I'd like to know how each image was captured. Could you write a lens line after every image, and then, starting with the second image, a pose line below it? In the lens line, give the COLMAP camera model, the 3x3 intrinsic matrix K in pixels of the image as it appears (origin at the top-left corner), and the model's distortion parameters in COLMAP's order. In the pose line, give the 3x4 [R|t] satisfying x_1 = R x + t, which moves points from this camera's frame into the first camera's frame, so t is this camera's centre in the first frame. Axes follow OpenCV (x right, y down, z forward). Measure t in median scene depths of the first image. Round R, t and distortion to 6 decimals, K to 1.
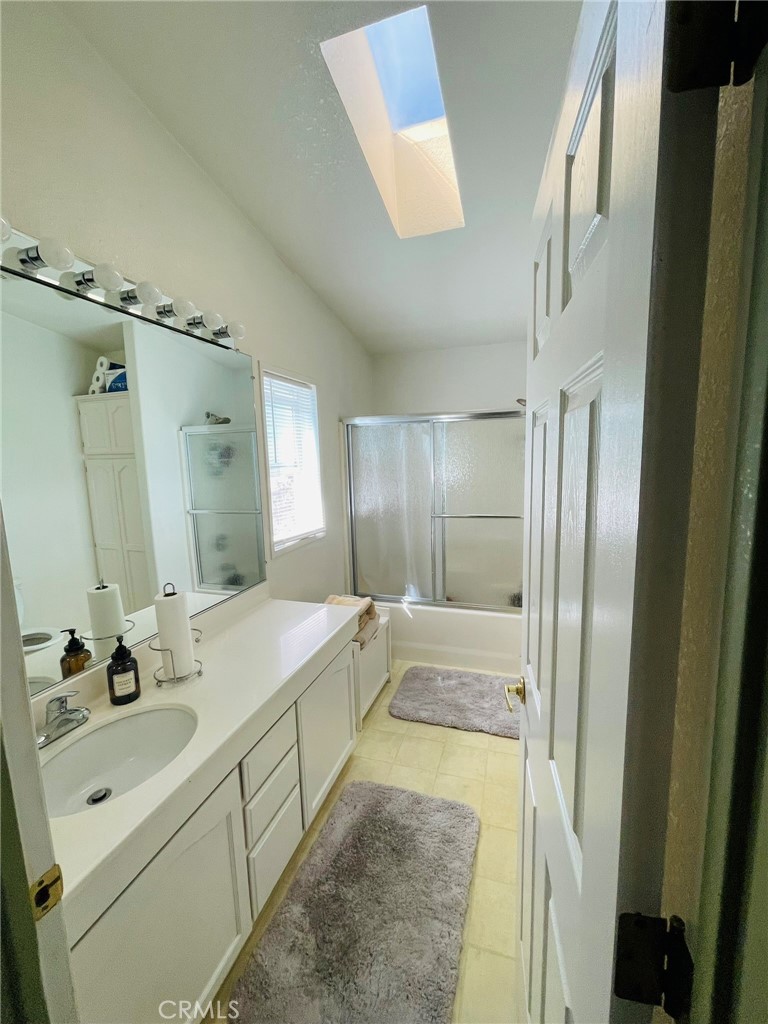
lens RADIAL K [[406.8, 0, 384.0], [0, 406.8, 512.0], [0, 0, 1]] dist [-0.013386, -0.000175]
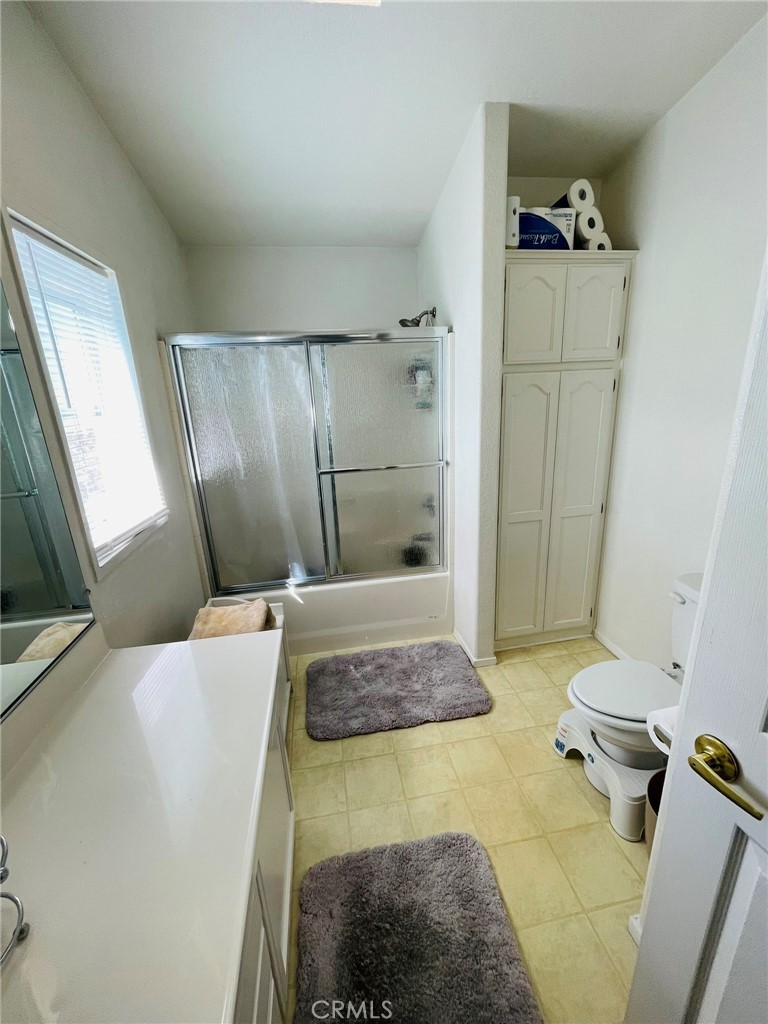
lens RADIAL K [[406.8, 0, 384.0], [0, 406.8, 512.0], [0, 0, 1]] dist [-0.013386, -0.000175]
pose [[0.888391, -0.143929, 0.435942, -0.121235], [0.085052, 0.984746, 0.151796, -0.024406], [-0.451140, -0.097777, 0.887081, 0.268626]]
